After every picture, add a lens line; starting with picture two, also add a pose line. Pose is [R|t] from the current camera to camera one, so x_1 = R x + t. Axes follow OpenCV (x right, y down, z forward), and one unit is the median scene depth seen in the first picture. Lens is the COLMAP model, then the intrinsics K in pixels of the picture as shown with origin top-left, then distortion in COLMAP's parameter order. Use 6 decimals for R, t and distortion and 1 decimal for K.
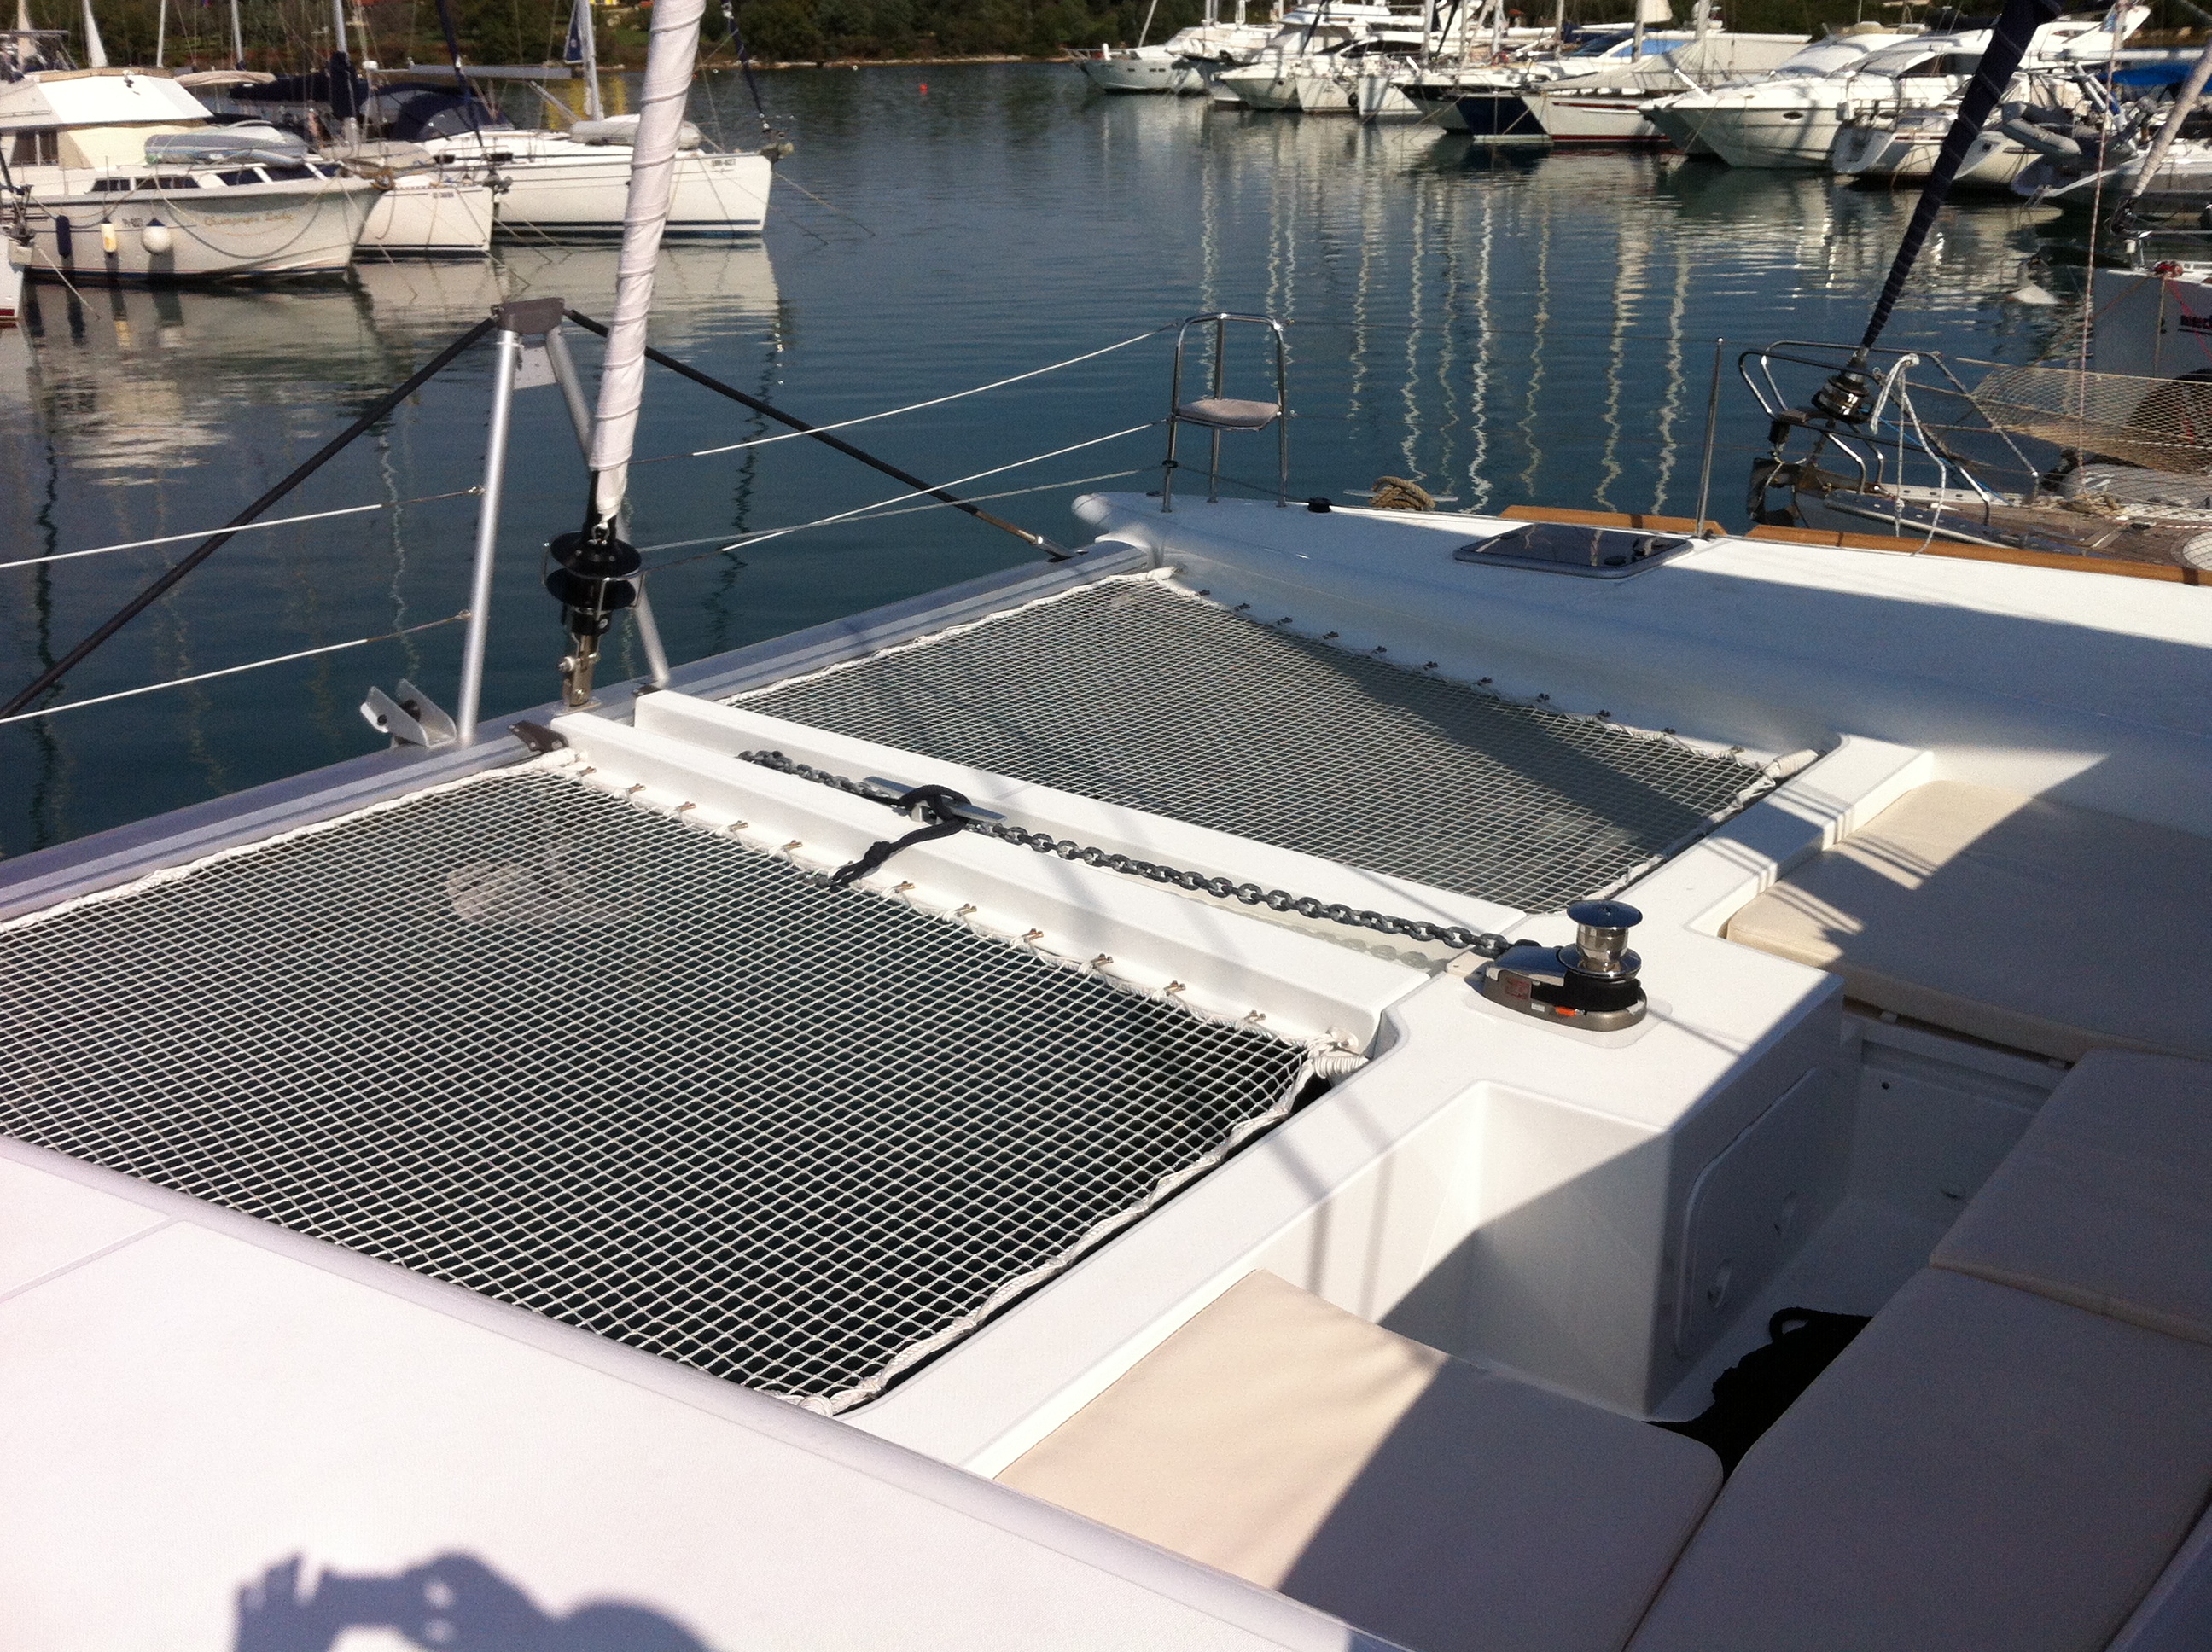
lens RADIAL K [[1924.8, 0, 1106.0], [0, 1924.8, 826.0], [0, 0, 1]] dist [-0.066670, -0.019466]
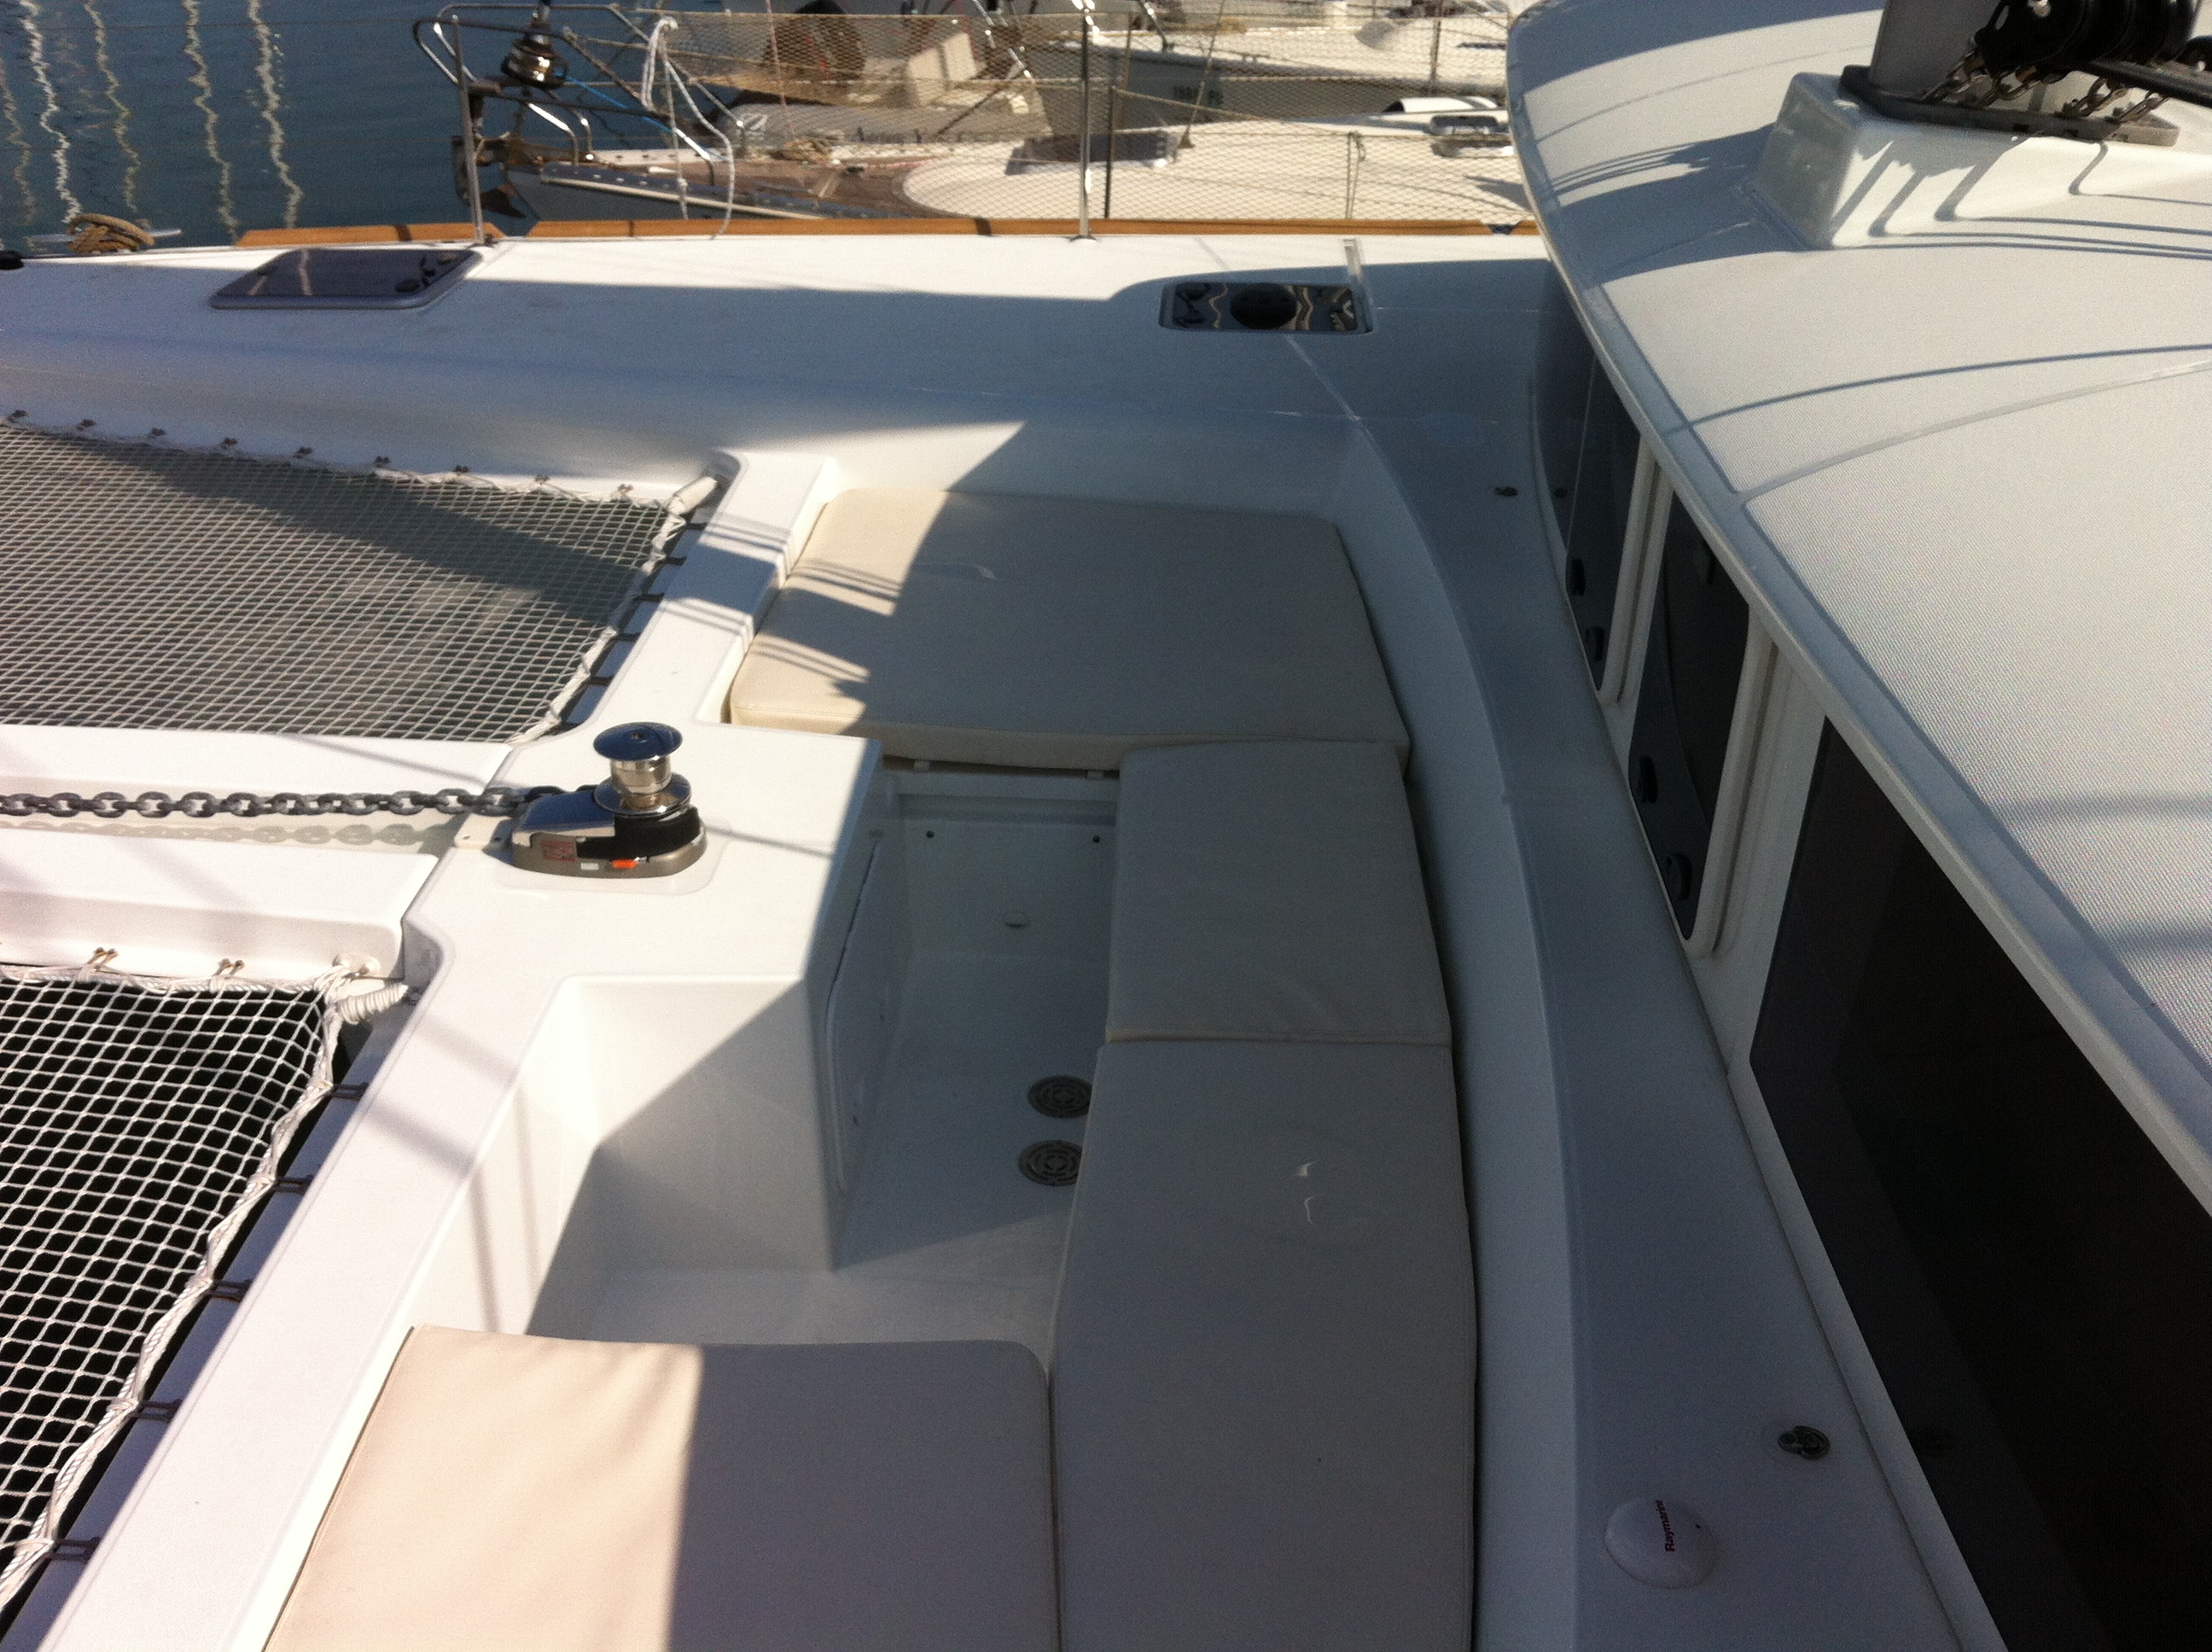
lens RADIAL K [[1924.8, 0, 1106.0], [0, 1924.8, 826.0], [0, 0, 1]] dist [-0.066670, -0.019466]
pose [[0.786557, -0.273507, 0.553645, -0.049688], [0.179191, 0.959079, 0.219221, -0.057057], [-0.590948, -0.073221, 0.803380, 0.162265]]
